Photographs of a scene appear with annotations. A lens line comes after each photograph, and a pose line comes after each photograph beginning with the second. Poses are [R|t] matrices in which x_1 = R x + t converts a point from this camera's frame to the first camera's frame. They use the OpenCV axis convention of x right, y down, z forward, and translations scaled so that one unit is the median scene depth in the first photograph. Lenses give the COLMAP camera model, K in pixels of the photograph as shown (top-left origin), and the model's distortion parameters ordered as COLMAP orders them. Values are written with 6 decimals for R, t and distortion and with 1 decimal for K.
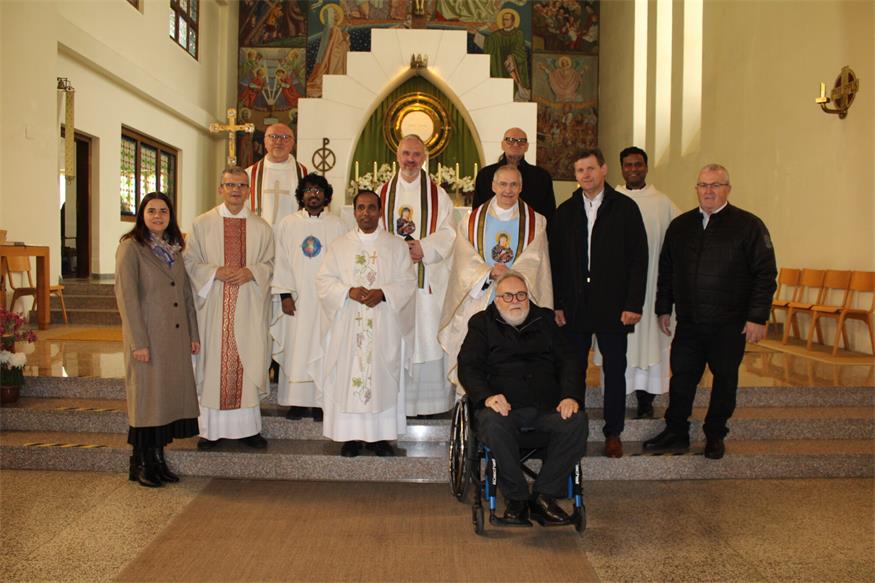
lens RADIAL K [[730.0, 0, 438.8], [0, 730.0, 297.4], [0, 0, 1]] dist [-0.162513, 0.151610]
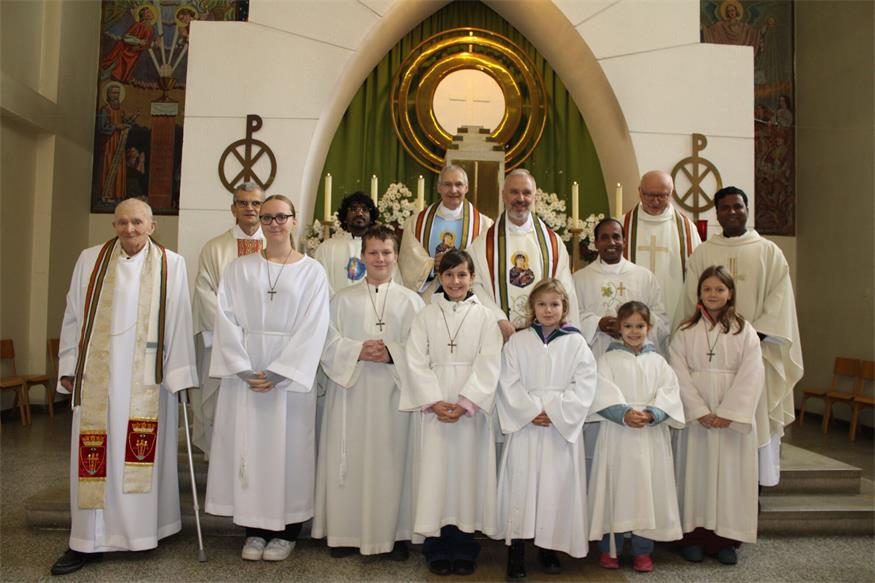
lens RADIAL K [[730.0, 0, 438.8], [0, 730.0, 297.4], [0, 0, 1]] dist [-0.162513, 0.151610]
pose [[0.999733, 0.007330, 0.021925, -0.057072], [-0.005405, 0.996229, -0.086596, -0.079648], [-0.022477, 0.086454, 0.996002, 0.572523]]
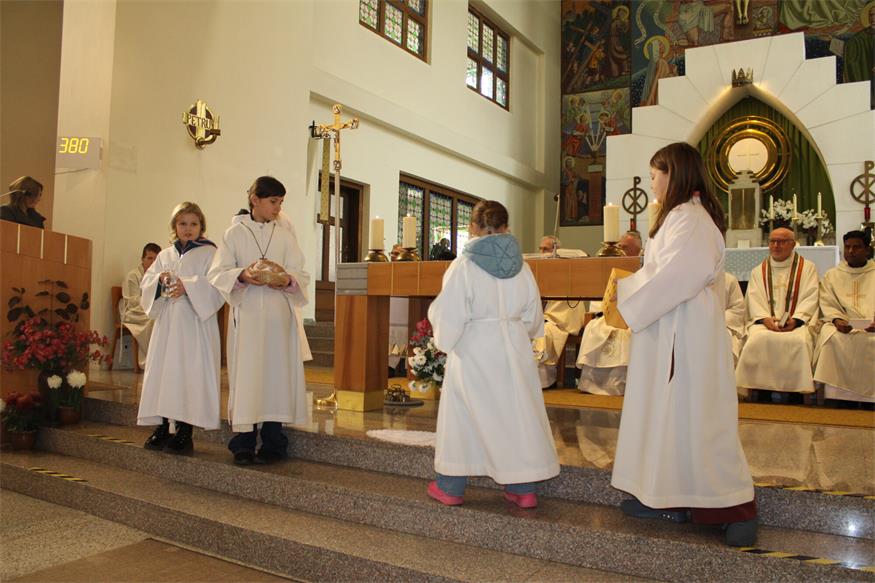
lens RADIAL K [[730.0, 0, 438.8], [0, 730.0, 297.4], [0, 0, 1]] dist [-0.162513, 0.151610]
pose [[0.850143, -0.015101, -0.526335, 0.096279], [-0.036361, 0.995519, -0.087293, 0.013925], [0.525294, 0.093349, 0.845785, 0.124675]]
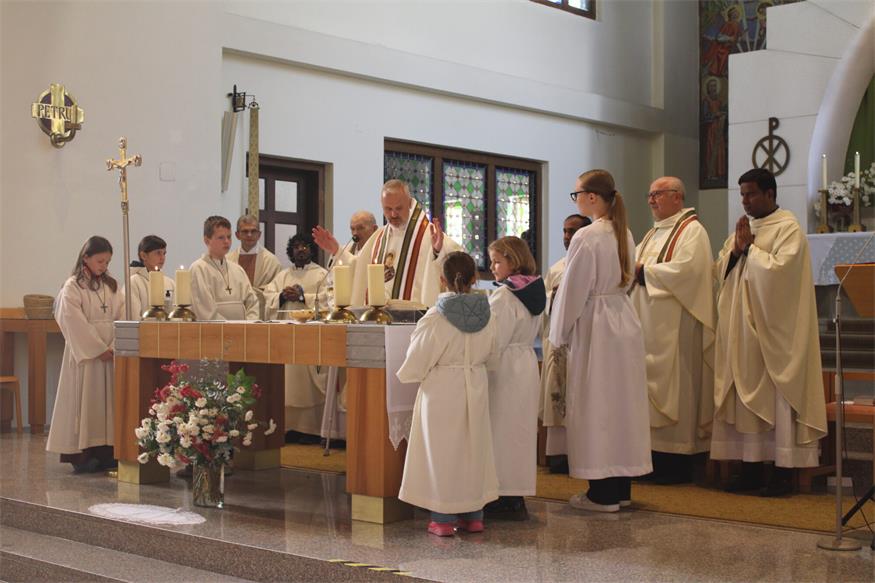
lens RADIAL K [[1286.4, 0, 437.5], [0, 1286.4, 291.5], [0, 0, 1]] dist [-0.026623, 0.016330]
pose [[0.734739, -0.027430, -0.677795, 0.314479], [-0.028168, 0.997087, -0.070886, -0.004523], [0.677765, 0.071174, 0.731826, 0.083897]]
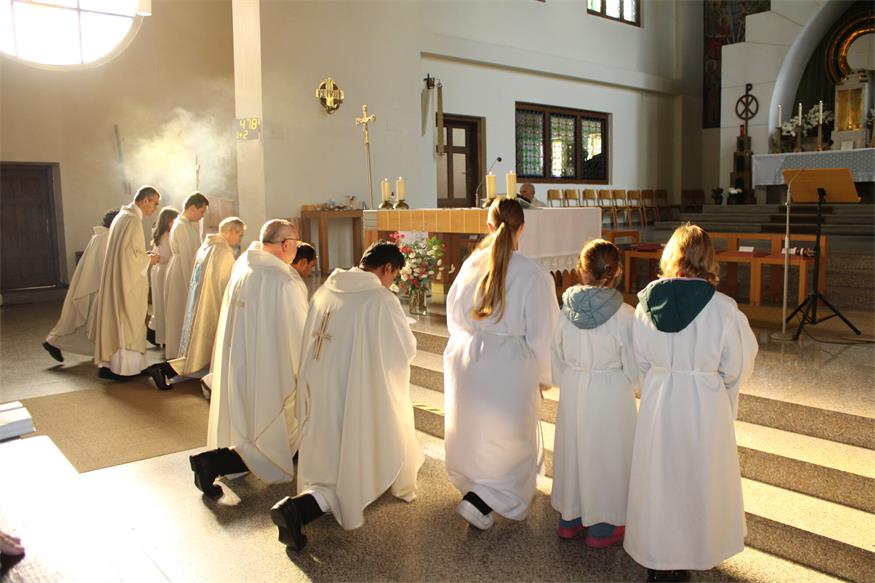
lens RADIAL K [[730.0, 0, 438.8], [0, 730.0, 297.4], [0, 0, 1]] dist [-0.162513, 0.151610]
pose [[0.626568, 0.068786, -0.776325, 0.309141], [-0.016786, 0.997058, 0.074796, -0.003564], [0.779186, -0.033833, 0.625879, 0.089673]]
